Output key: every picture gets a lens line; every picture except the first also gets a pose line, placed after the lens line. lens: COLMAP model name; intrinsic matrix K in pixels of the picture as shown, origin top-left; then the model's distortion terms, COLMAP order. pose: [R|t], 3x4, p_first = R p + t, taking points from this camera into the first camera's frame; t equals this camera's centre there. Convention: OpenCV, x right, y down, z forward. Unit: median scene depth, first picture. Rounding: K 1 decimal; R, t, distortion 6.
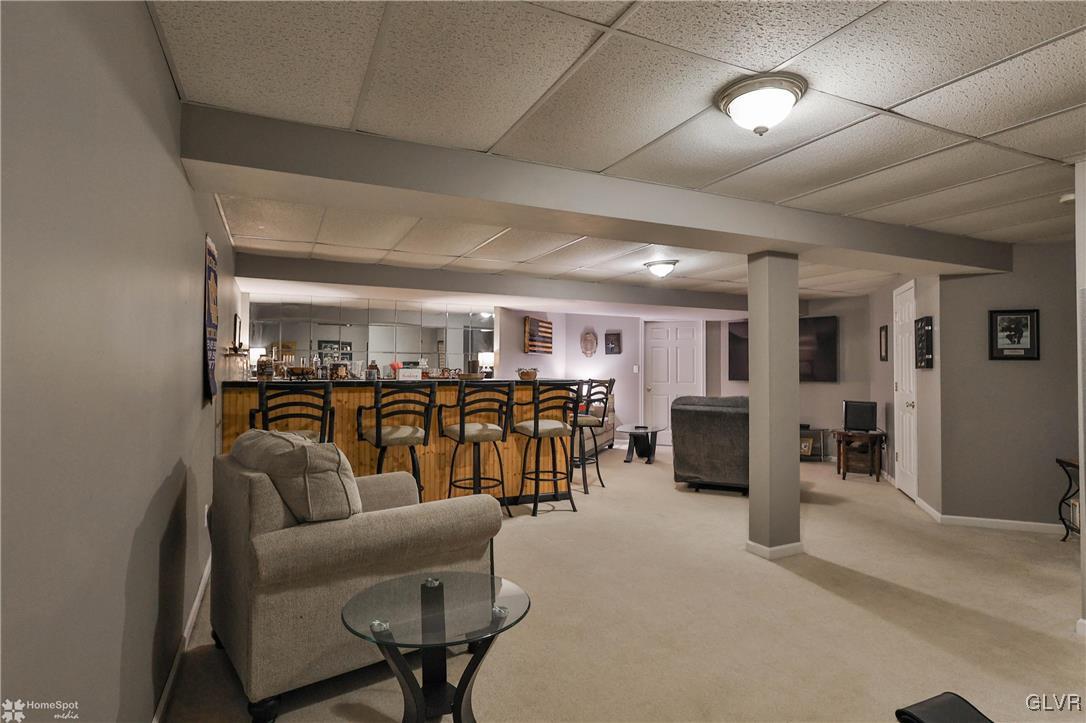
lens RADIAL K [[568.1, 0, 534.7], [0, 568.1, 354.9], [0, 0, 1]] dist [-0.001145, -0.000743]
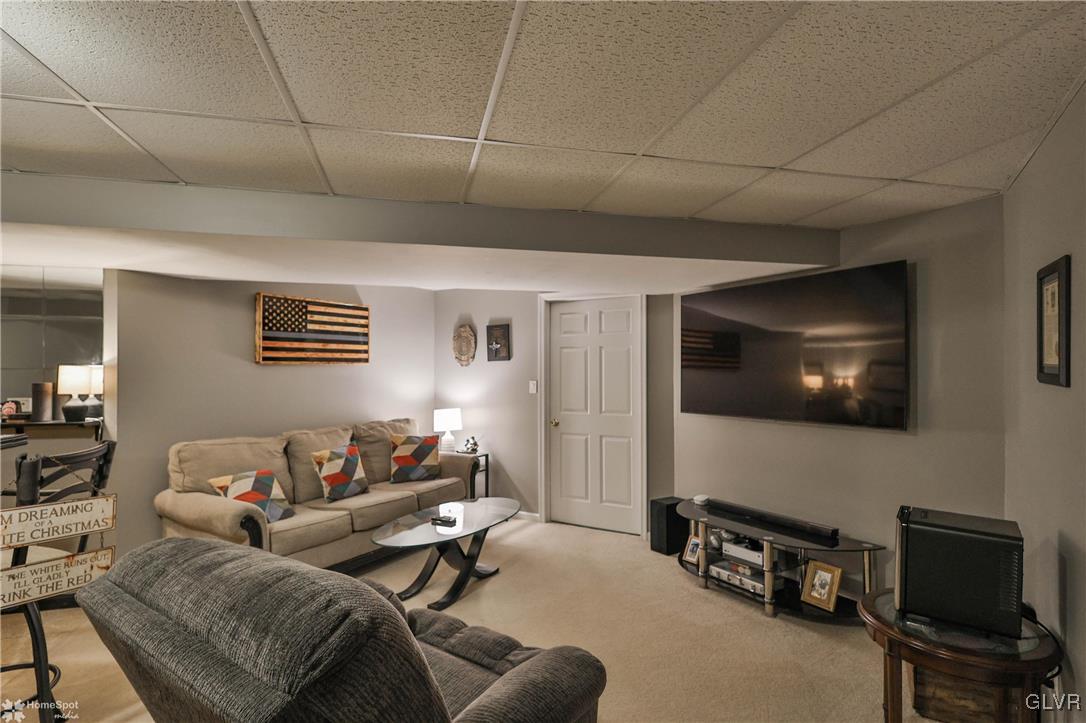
lens RADIAL K [[540.7, 0, 541.2], [0, 540.7, 367.4], [0, 0, 1]] dist [-0.000231, -0.000668]
pose [[0.982259, -0.010055, -0.187262, 0.335126], [0.013936, 0.999714, 0.019421, -0.005322], [0.187013, -0.021687, 0.982118, 0.556020]]
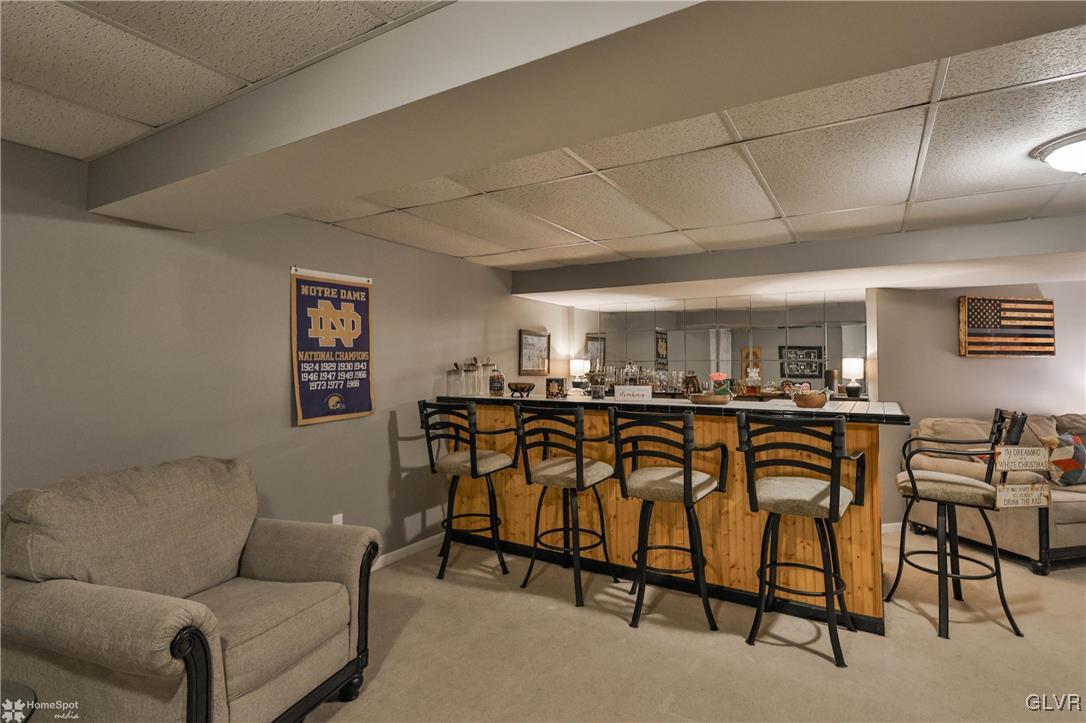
lens RADIAL K [[540.7, 0, 533.8], [0, 540.7, 352.0], [0, 0, 1]] dist [-0.000231, -0.000668]
pose [[0.560349, -0.027101, -0.827813, 0.207971], [0.022074, 0.999598, -0.017783, -0.007567], [0.827963, -0.008309, 0.560722, 0.290314]]
